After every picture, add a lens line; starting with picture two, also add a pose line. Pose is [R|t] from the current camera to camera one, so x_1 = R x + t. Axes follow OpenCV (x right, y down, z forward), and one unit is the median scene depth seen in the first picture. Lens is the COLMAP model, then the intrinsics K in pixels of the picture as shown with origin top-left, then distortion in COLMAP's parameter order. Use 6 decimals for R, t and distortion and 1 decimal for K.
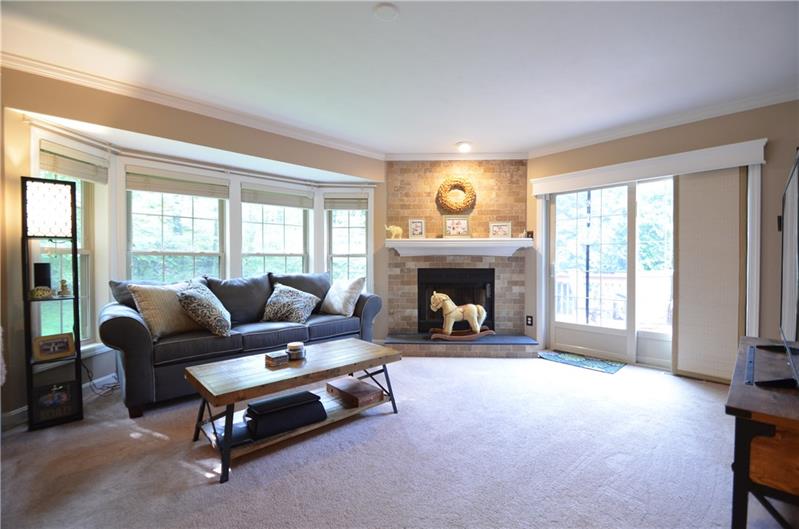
lens RADIAL K [[351.3, 0, 403.8], [0, 351.3, 265.5], [0, 0, 1]] dist [0.021218, -0.020358]
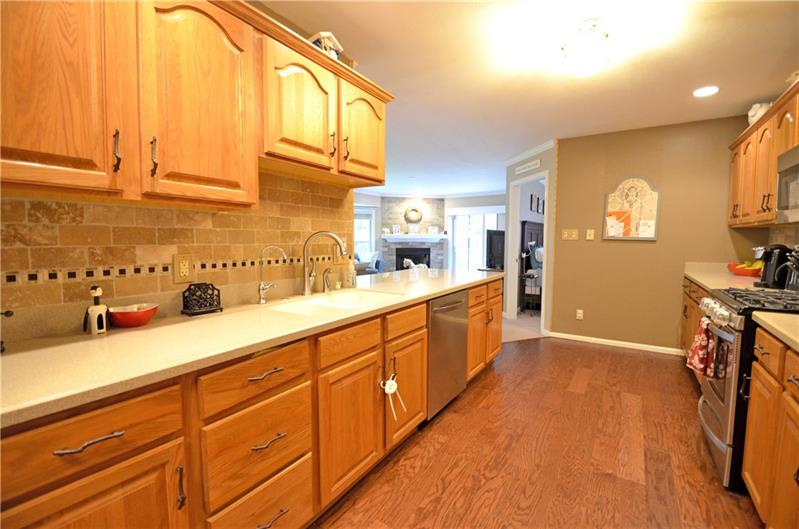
lens RADIAL K [[351.3, 0, 403.8], [0, 351.3, 265.5], [0, 0, 1]] dist [0.021218, -0.020358]
pose [[0.970703, -0.014352, 0.239852, -0.432604], [-0.000432, 0.998109, 0.061472, -0.017010], [-0.240281, -0.059775, 0.968861, -1.098196]]
